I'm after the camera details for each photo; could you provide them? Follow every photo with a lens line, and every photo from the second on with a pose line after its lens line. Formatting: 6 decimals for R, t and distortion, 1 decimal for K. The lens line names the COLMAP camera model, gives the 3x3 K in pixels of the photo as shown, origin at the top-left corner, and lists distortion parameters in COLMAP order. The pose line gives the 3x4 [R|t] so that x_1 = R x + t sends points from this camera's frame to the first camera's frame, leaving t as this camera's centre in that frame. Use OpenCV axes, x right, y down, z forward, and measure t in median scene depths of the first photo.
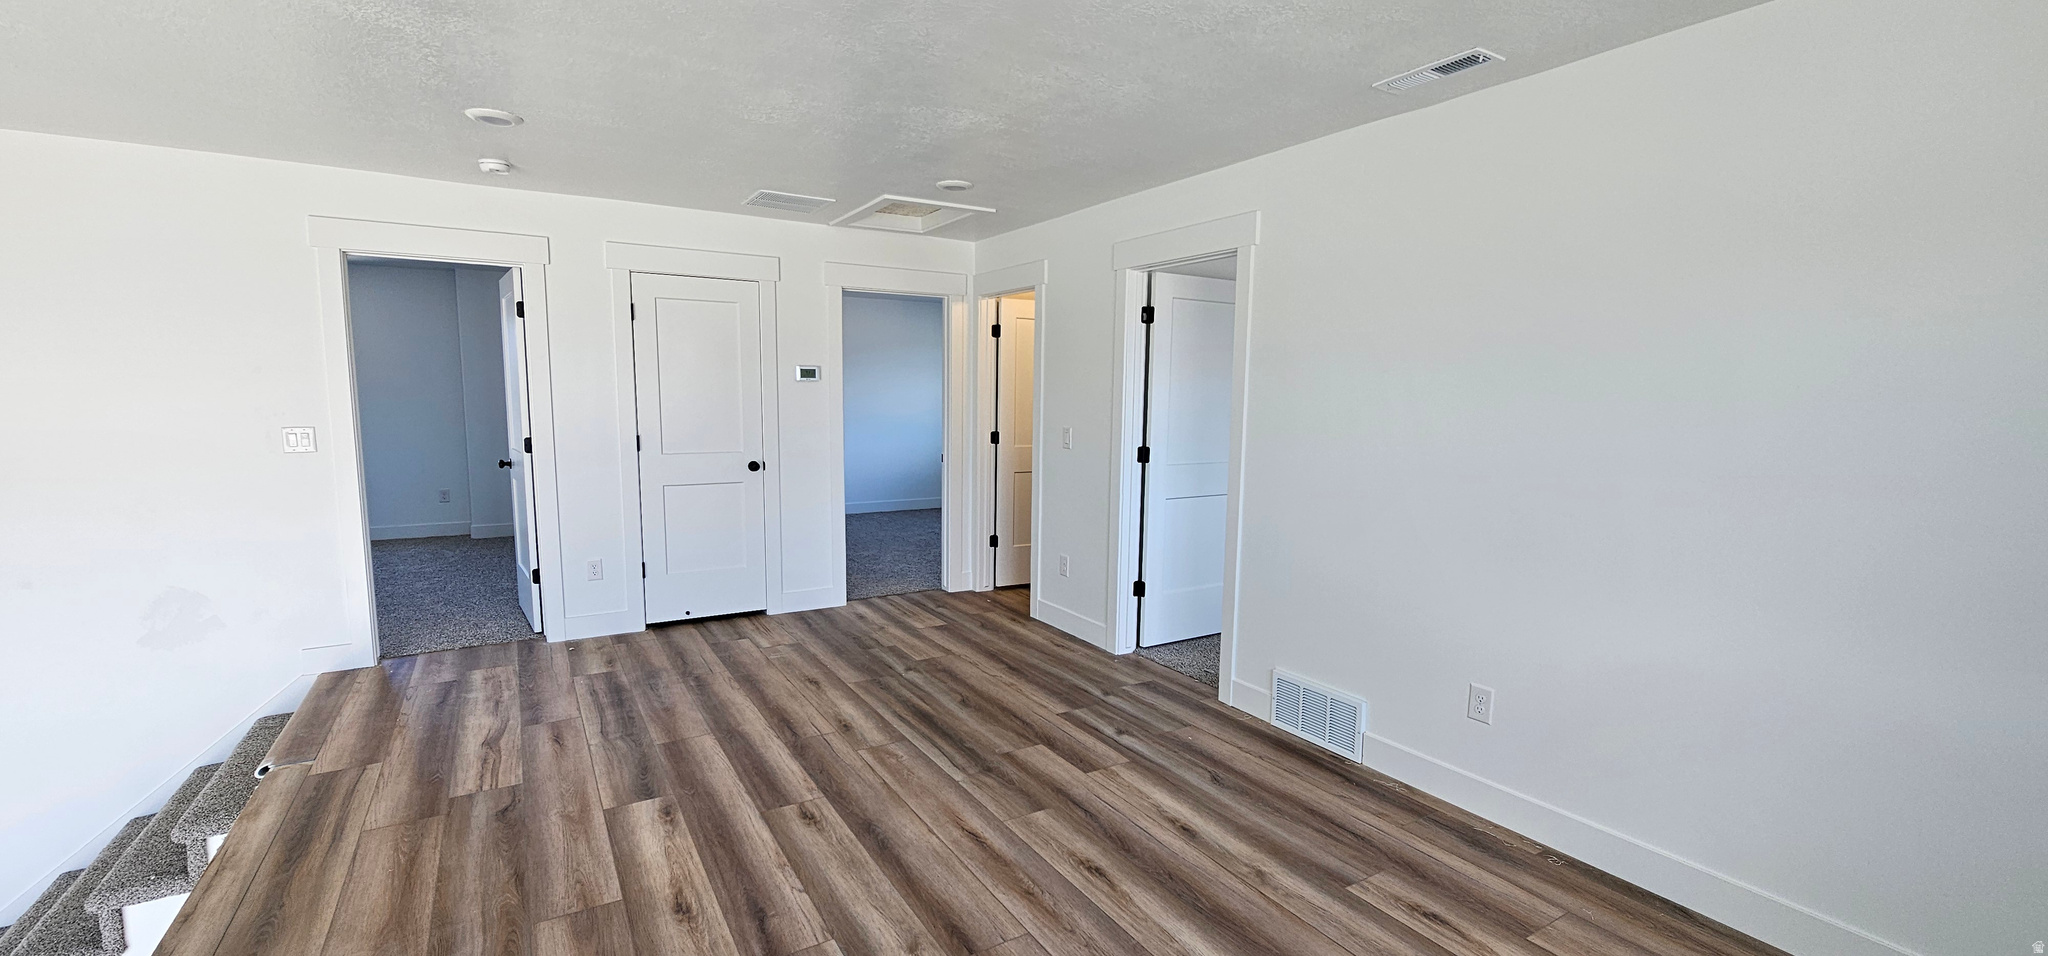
lens RADIAL K [[837.7, 0, 1012.9], [0, 837.7, 494.9], [0, 0, 1]] dist [0.000011, 0.000013]
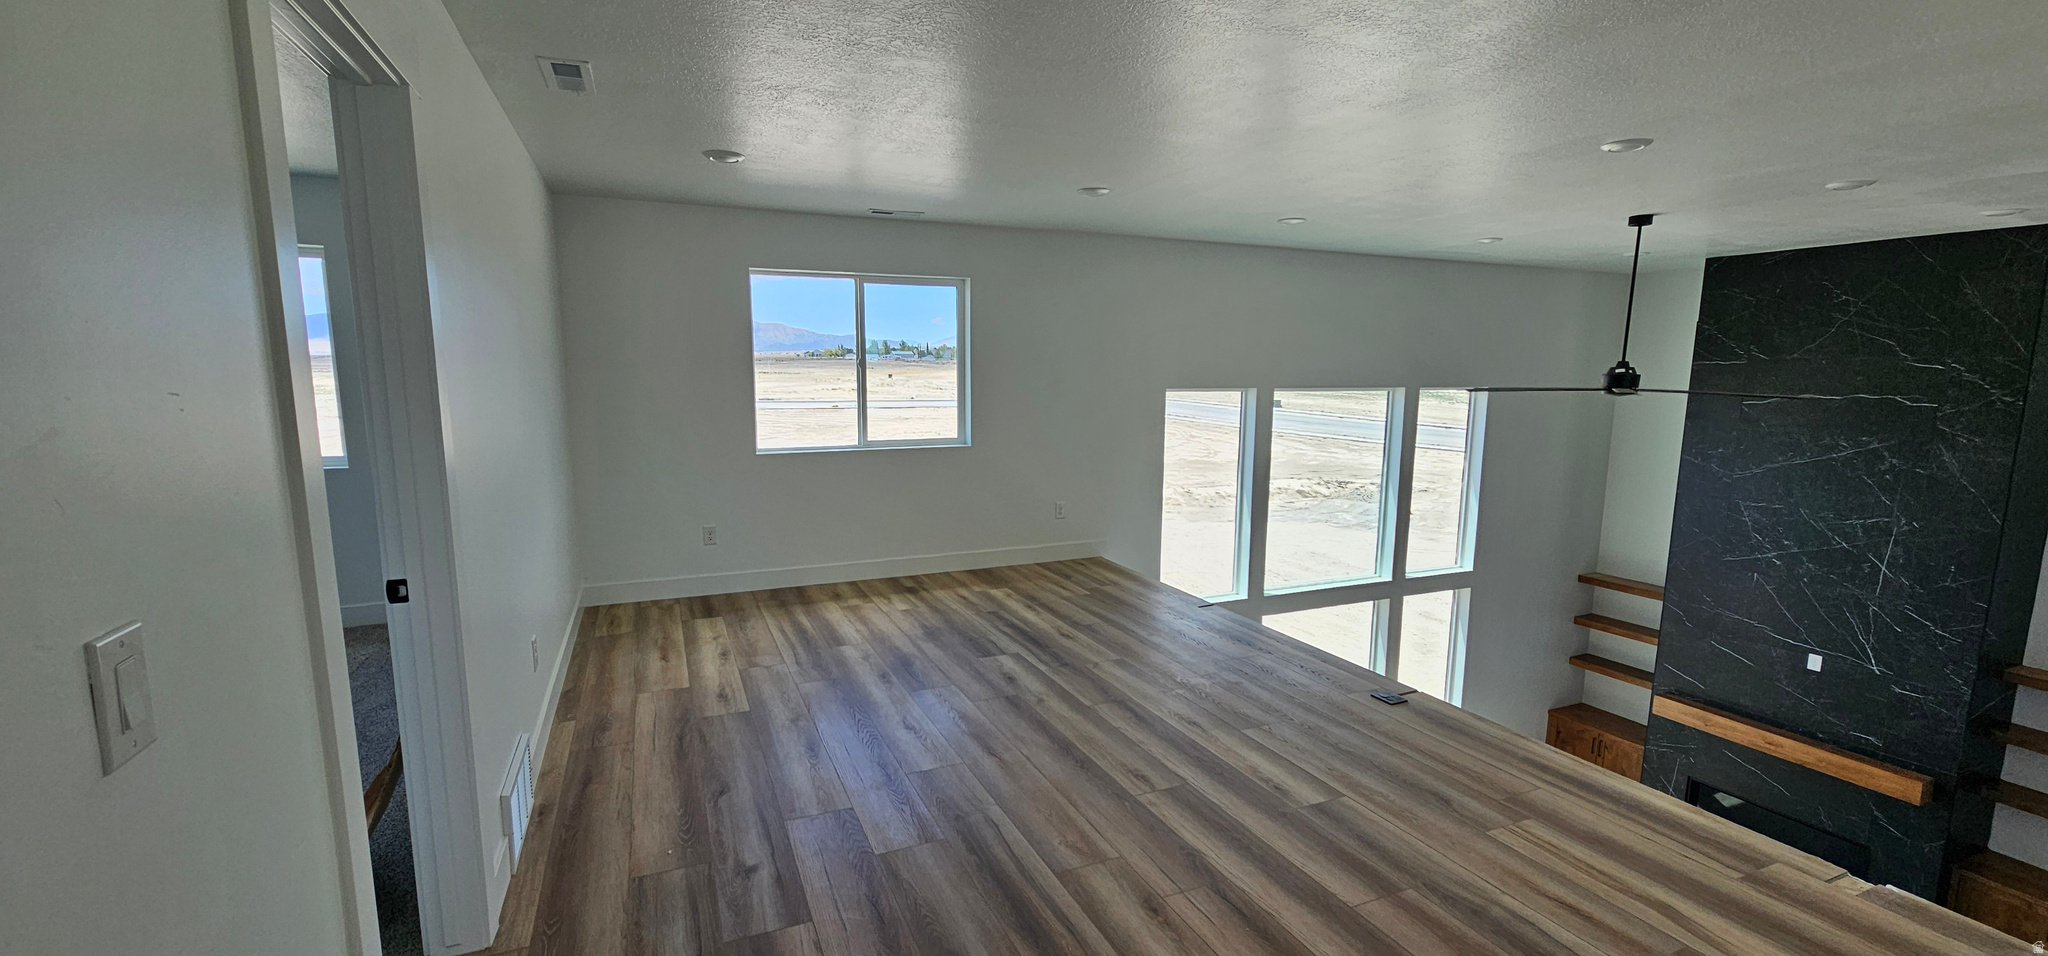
lens RADIAL K [[837.7, 0, 1012.9], [0, 837.7, 494.9], [0, 0, 1]] dist [0.000011, 0.000013]
pose [[-0.990807, -0.035882, 0.130435, -0.194861], [0.000439, 0.963325, 0.268335, -0.236548], [-0.135280, 0.265926, -0.954454, 1.816672]]
